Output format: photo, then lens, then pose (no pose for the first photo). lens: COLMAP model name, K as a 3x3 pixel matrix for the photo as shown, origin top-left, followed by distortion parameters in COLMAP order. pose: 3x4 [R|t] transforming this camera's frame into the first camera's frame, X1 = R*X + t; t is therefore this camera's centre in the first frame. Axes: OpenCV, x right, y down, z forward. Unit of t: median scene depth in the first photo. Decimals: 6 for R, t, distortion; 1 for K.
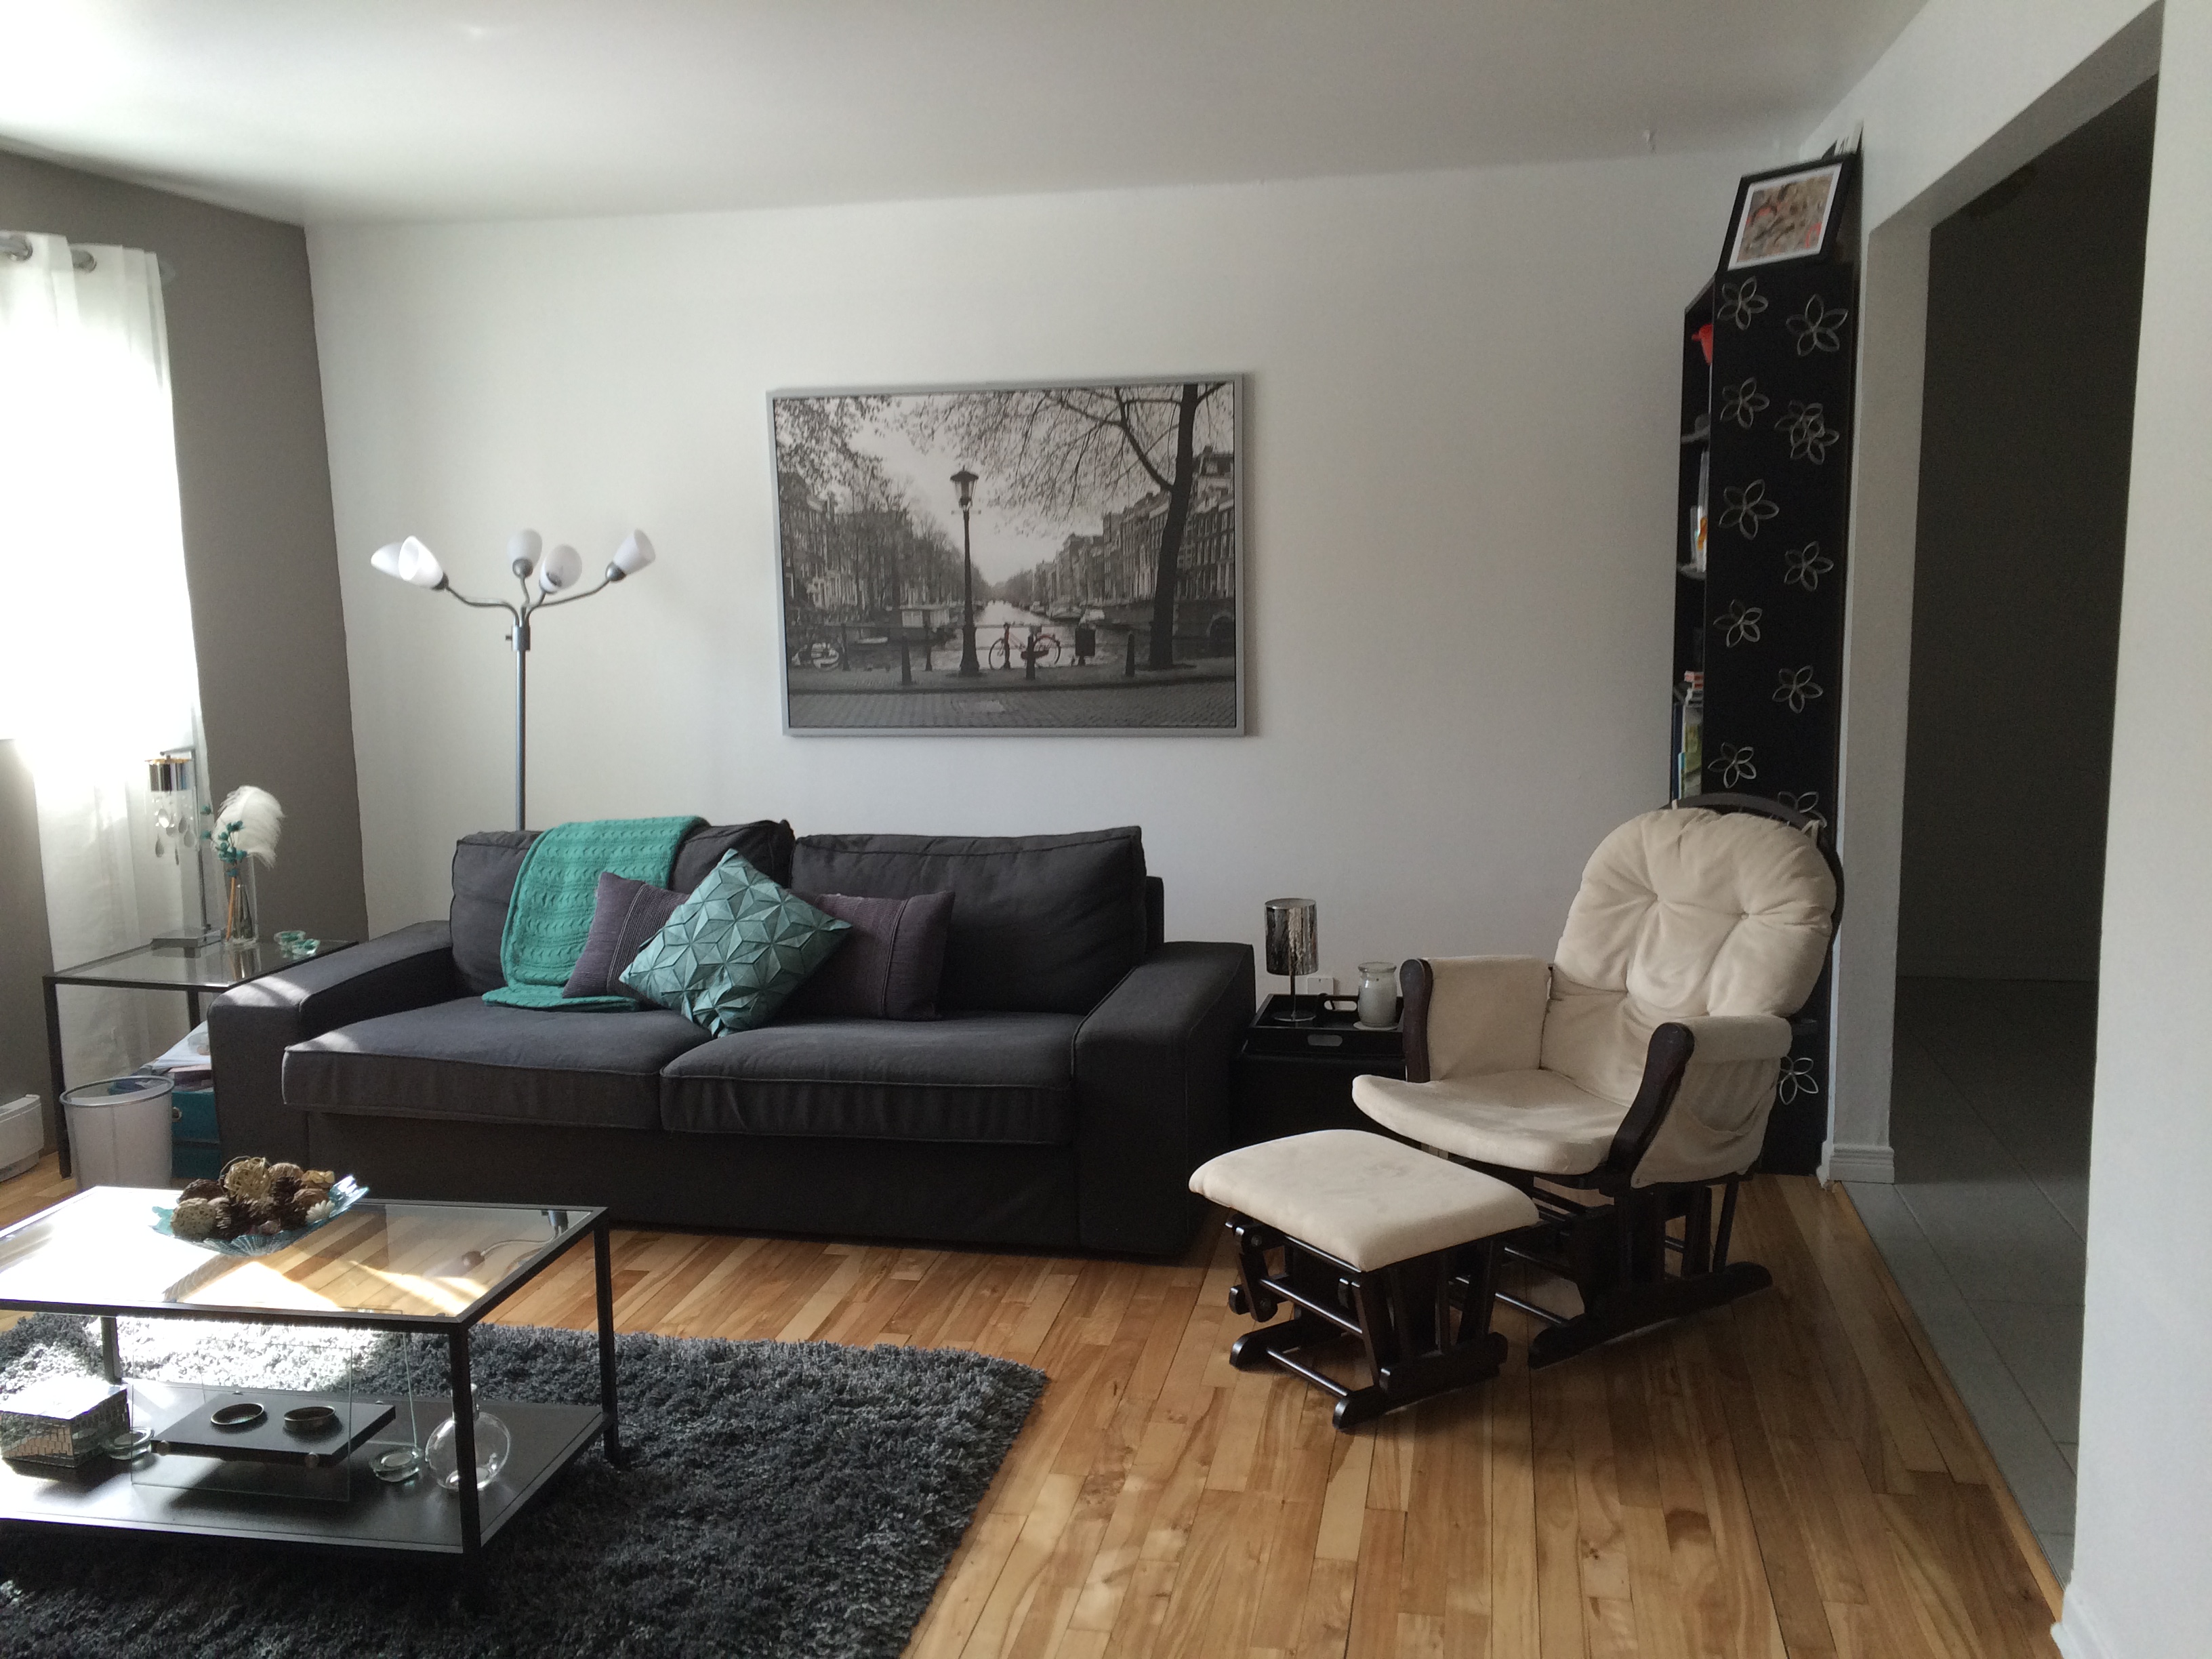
lens RADIAL K [[1860.1, 0, 1096.2], [0, 1860.1, 790.8], [0, 0, 1]] dist [0.063179, -0.090988]
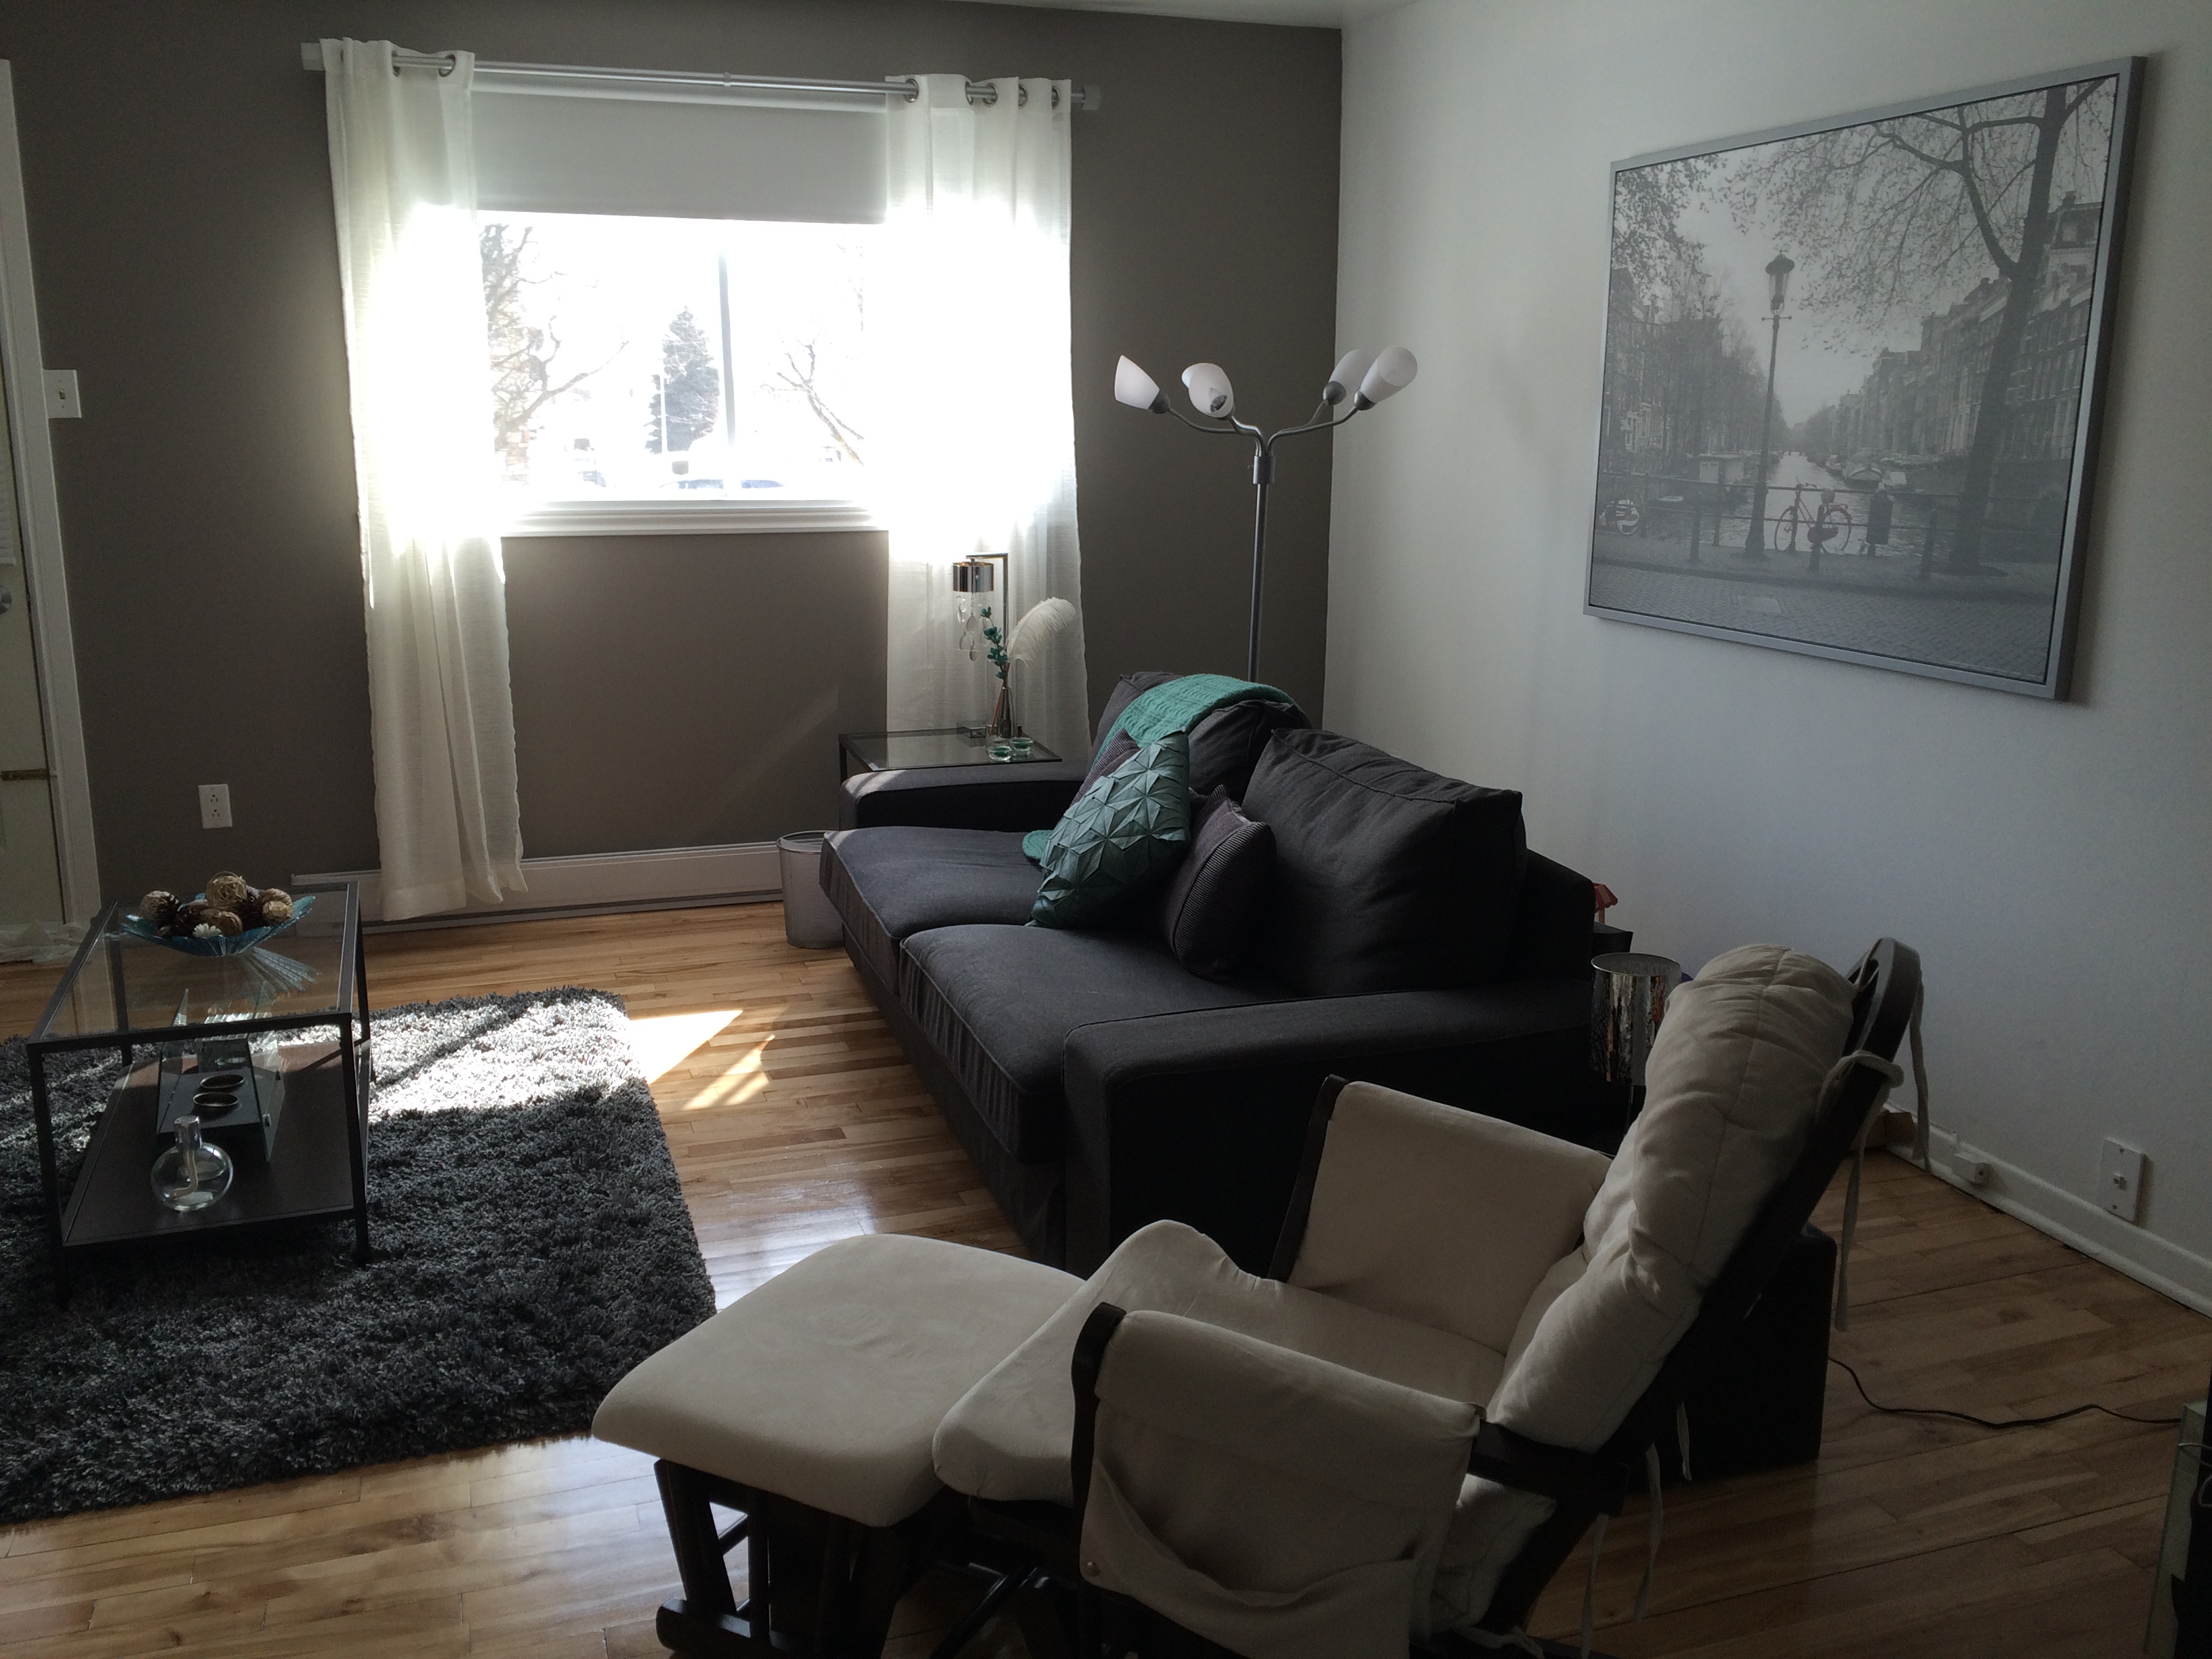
lens RADIAL K [[1860.1, 0, 1096.2], [0, 1860.1, 790.8], [0, 0, 1]] dist [0.063179, -0.090988]
pose [[0.520403, 0.194876, -0.831387, 0.409611], [-0.124769, 0.980515, 0.151733, -0.052852], [0.844756, 0.024769, 0.534577, 0.425705]]
